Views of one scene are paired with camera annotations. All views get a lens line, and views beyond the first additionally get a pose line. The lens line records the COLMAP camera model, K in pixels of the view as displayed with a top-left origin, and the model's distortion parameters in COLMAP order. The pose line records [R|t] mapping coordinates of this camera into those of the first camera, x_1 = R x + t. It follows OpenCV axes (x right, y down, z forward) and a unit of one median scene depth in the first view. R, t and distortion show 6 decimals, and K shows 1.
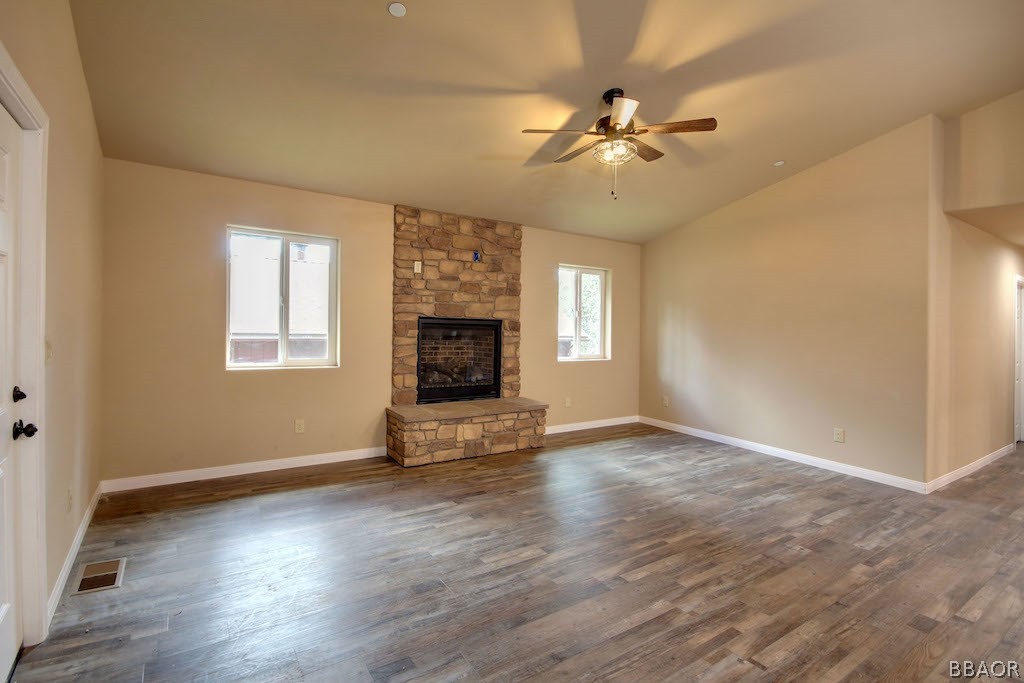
lens RADIAL K [[494.1, 0, 501.2], [0, 494.1, 316.0], [0, 0, 1]] dist [0.004177, -0.004752]
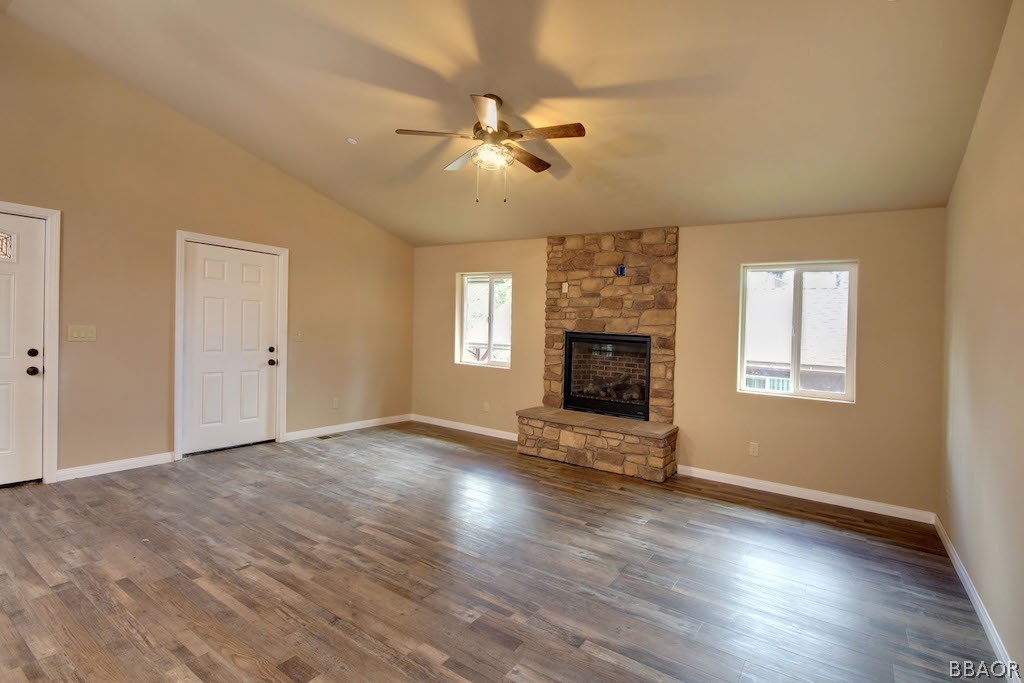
lens RADIAL K [[475.7, 0, 505.7], [0, 475.7, 338.5], [0, 0, 1]] dist [-0.005360, -0.004028]
pose [[0.380243, 0.004841, -0.924874, 0.819402], [-0.031215, 0.999484, -0.007602, 0.031856], [0.924360, 0.031760, 0.380198, 0.479328]]
